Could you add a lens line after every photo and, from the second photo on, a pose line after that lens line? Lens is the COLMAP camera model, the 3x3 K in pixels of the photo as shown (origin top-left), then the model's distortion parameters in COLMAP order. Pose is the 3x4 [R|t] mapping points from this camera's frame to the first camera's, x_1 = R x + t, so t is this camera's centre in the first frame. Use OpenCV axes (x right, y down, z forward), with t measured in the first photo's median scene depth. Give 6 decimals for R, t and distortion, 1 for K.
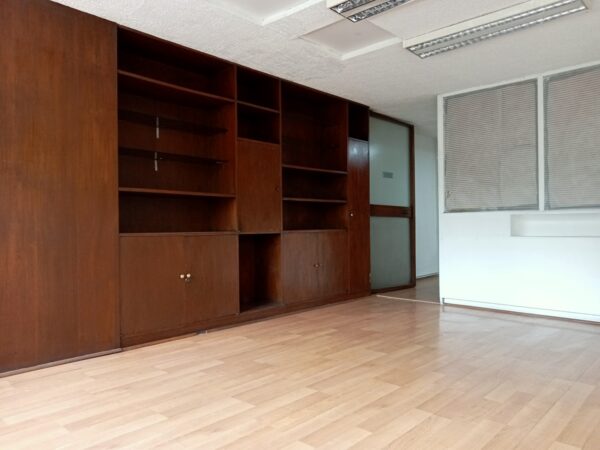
lens RADIAL K [[448.8, 0, 302.6], [0, 448.8, 228.4], [0, 0, 1]] dist [0.027245, -0.006581]
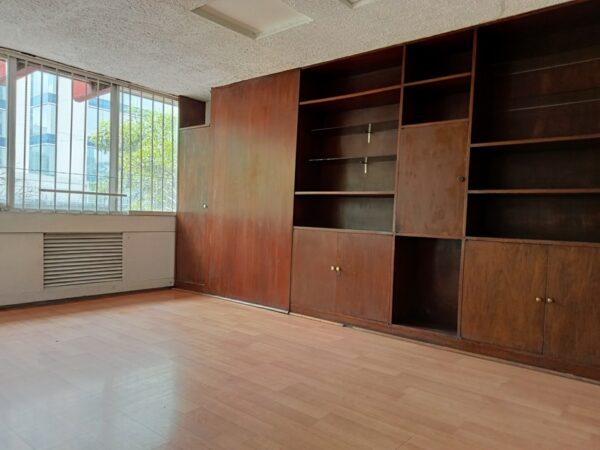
lens RADIAL K [[448.8, 0, 302.6], [0, 448.8, 228.4], [0, 0, 1]] dist [0.027245, -0.006581]
pose [[0.049335, 0.031122, -0.998297, 0.764224], [-0.047664, 0.998449, 0.028772, -0.018327], [0.997644, 0.046163, 0.050742, 0.799127]]
